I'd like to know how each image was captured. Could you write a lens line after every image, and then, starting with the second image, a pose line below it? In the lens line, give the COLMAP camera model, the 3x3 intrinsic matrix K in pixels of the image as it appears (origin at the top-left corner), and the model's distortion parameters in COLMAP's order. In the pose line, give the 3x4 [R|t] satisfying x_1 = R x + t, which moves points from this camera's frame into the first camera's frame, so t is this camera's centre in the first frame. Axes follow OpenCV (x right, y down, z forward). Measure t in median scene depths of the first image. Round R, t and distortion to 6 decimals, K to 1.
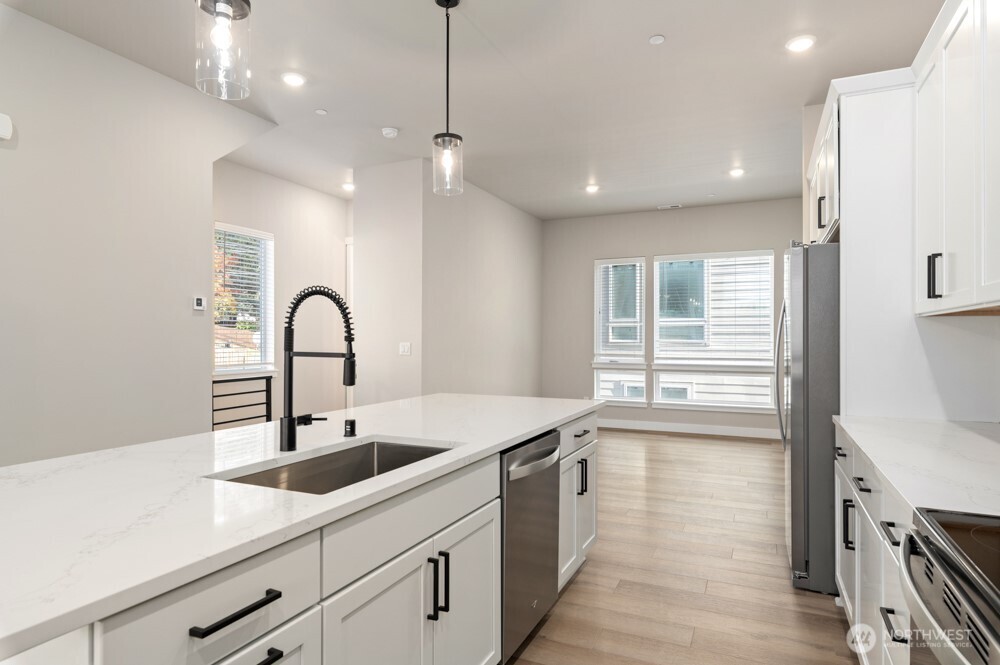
lens RADIAL K [[561.1, 0, 499.6], [0, 561.1, 336.8], [0, 0, 1]] dist [0.000751, 0.000568]
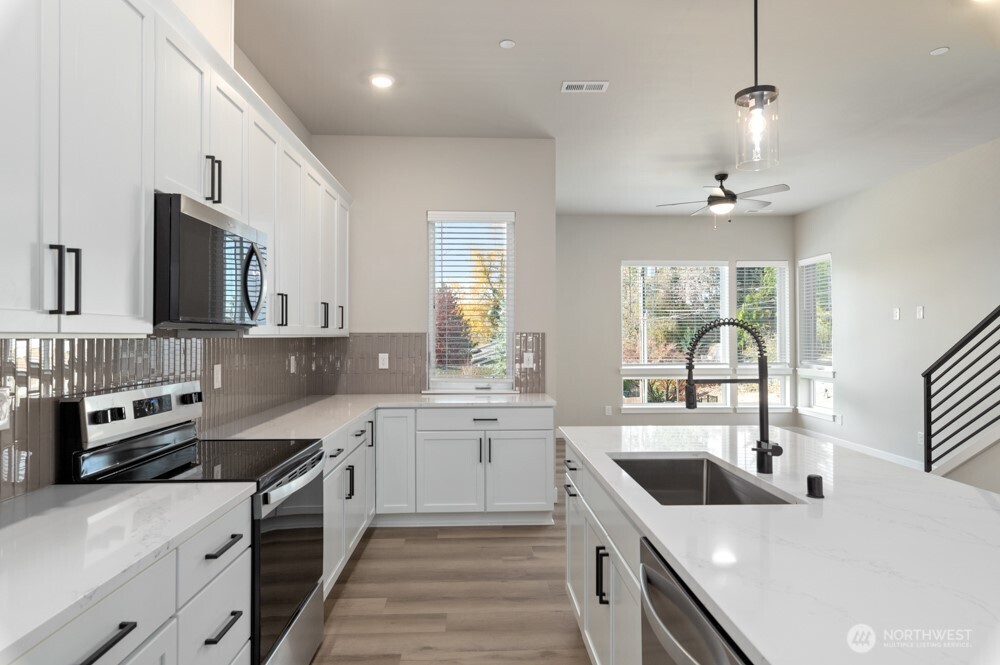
lens RADIAL K [[583.6, 0, 500.4], [0, 583.6, 329.8], [0, 0, 1]] dist [0.001297, 0.001202]
pose [[-0.888987, -0.004376, -0.457912, 0.175566], [0.003179, 0.999871, -0.015728, -0.015600], [0.457922, -0.015438, -0.888858, 0.540965]]
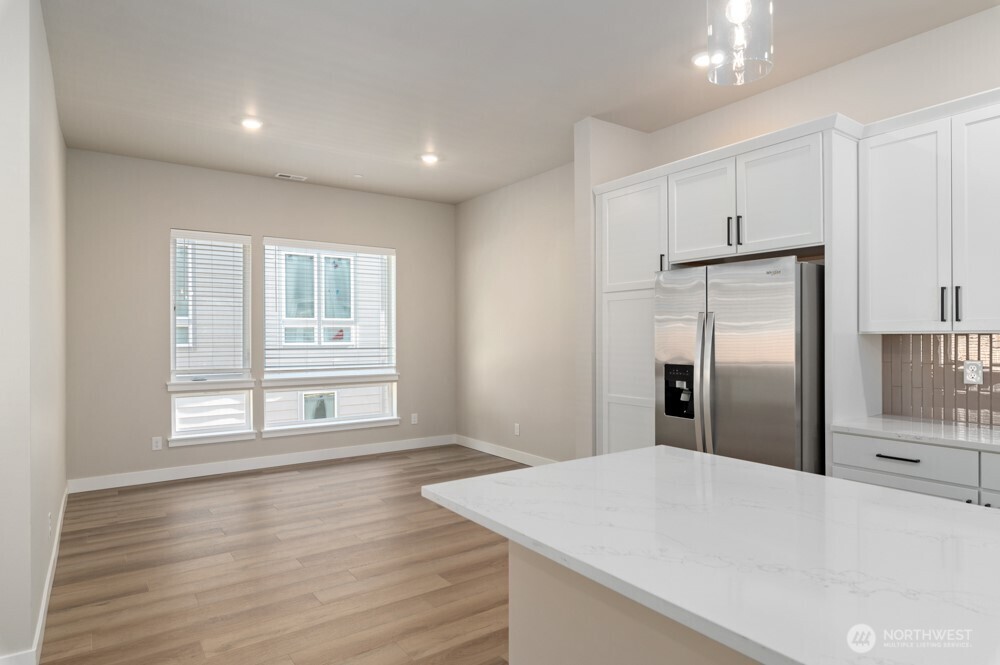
lens RADIAL K [[561.1, 0, 499.6], [0, 561.1, 336.8], [0, 0, 1]] dist [0.000751, 0.000568]
pose [[0.494276, -0.004204, 0.869295, -0.292602], [0.001598, 0.999991, 0.003928, -0.015146], [-0.869304, -0.000552, 0.494278, 0.462443]]
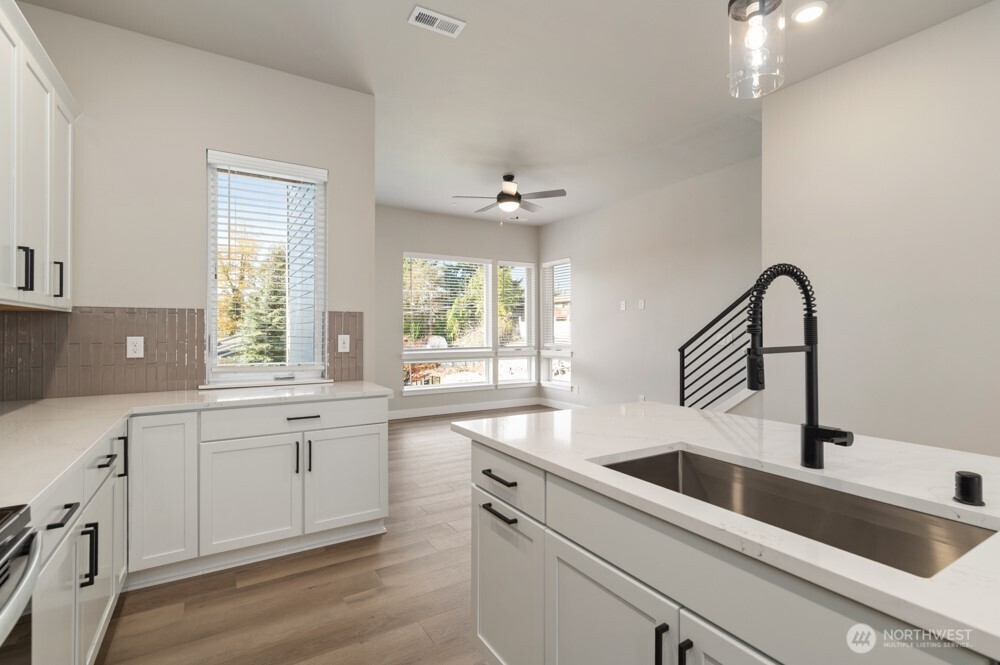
lens RADIAL K [[472.3, 0, 499.0], [0, 472.3, 327.6], [0, 0, 1]] dist [0.003689, -0.000017]
pose [[-0.555839, -0.004678, -0.831277, 0.139177], [0.005464, 0.999942, -0.009281, 0.001200], [0.831272, -0.009701, -0.555781, 0.311419]]
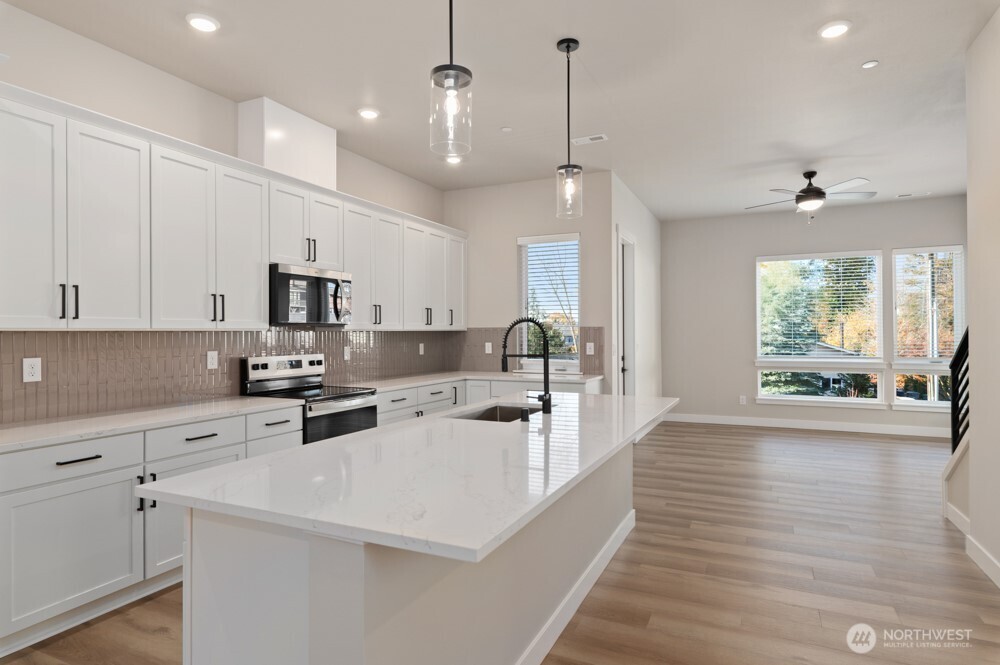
lens RADIAL K [[564.8, 0, 496.3], [0, 564.8, 329.2], [0, 0, 1]] dist [0.003417, 0.000986]
pose [[-0.999929, 0.004459, 0.011008, -0.074119], [0.004343, 0.999936, -0.010460, -0.010428], [-0.011054, -0.010411, -0.999885, 0.833424]]
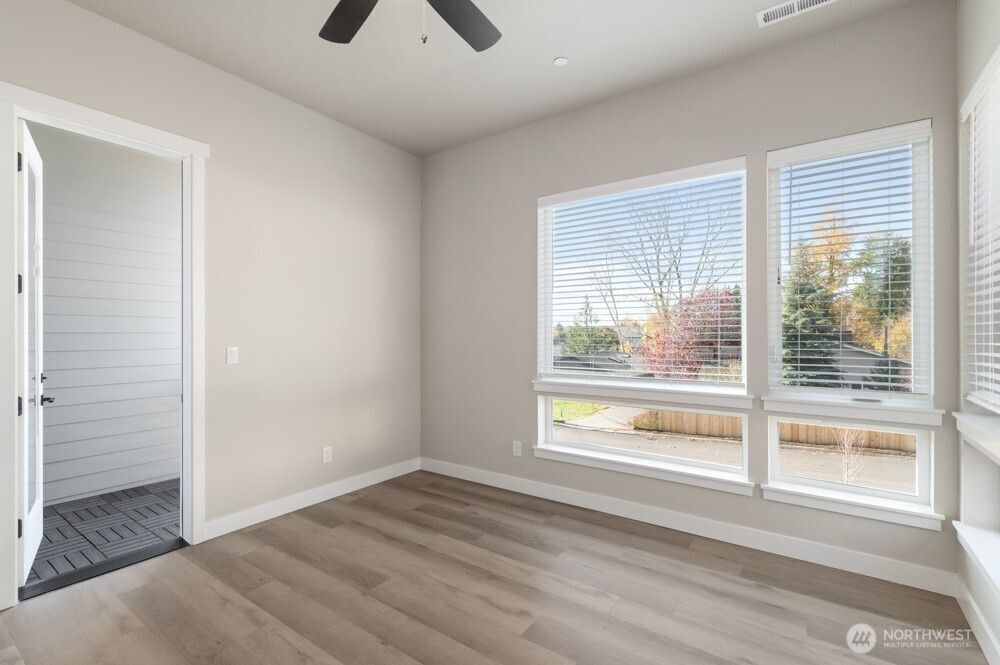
lens RADIAL K [[451.9, 0, 503.1], [0, 451.9, 334.5], [0, 0, 1]] dist [-0.000378, 0.000053]
pose [[-0.983767, -0.003058, 0.179426, -0.738432], [-0.003934, 0.999982, -0.004529, -0.007139], [-0.179409, -0.005162, -0.983761, 0.094365]]
